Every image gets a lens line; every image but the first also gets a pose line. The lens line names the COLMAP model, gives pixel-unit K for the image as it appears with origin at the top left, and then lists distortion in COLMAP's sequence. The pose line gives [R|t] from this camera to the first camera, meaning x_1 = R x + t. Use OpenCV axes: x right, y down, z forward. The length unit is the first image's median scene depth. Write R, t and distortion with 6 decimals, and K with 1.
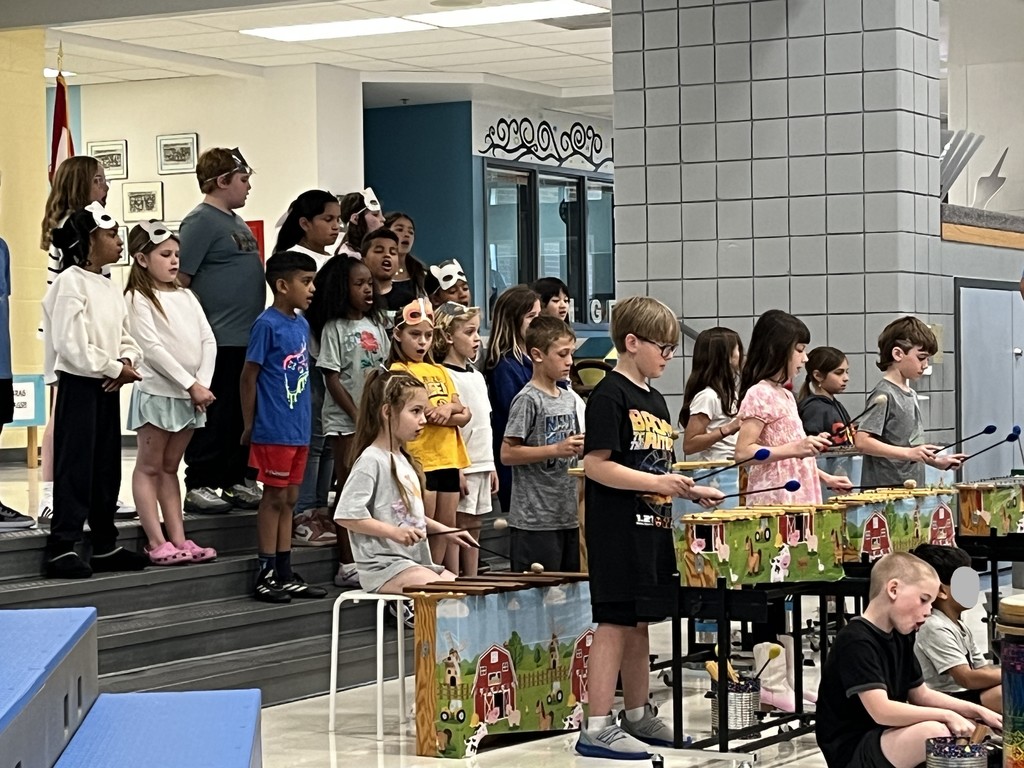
lens RADIAL K [[2525.5, 0, 512.0], [0, 2525.5, 384.0], [0, 0, 1]] dist [0.122217, 0.725925]
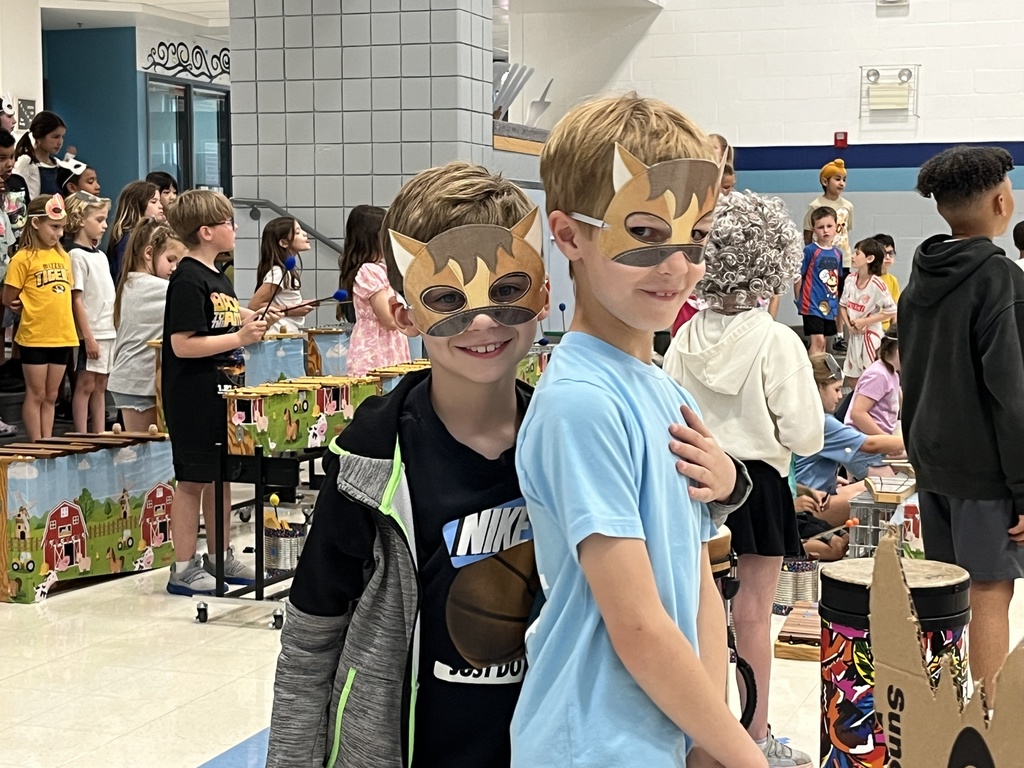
lens RADIAL K [[1824.7, 0, 512.0], [0, 1824.7, 384.0], [0, 0, 1]] dist [0.217499, -1.252677]
pose [[0.986980, 0.002609, 0.160820, 0.055690], [-0.014285, 0.997339, 0.071488, -0.009655], [-0.160206, -0.072854, 0.984391, 0.162675]]
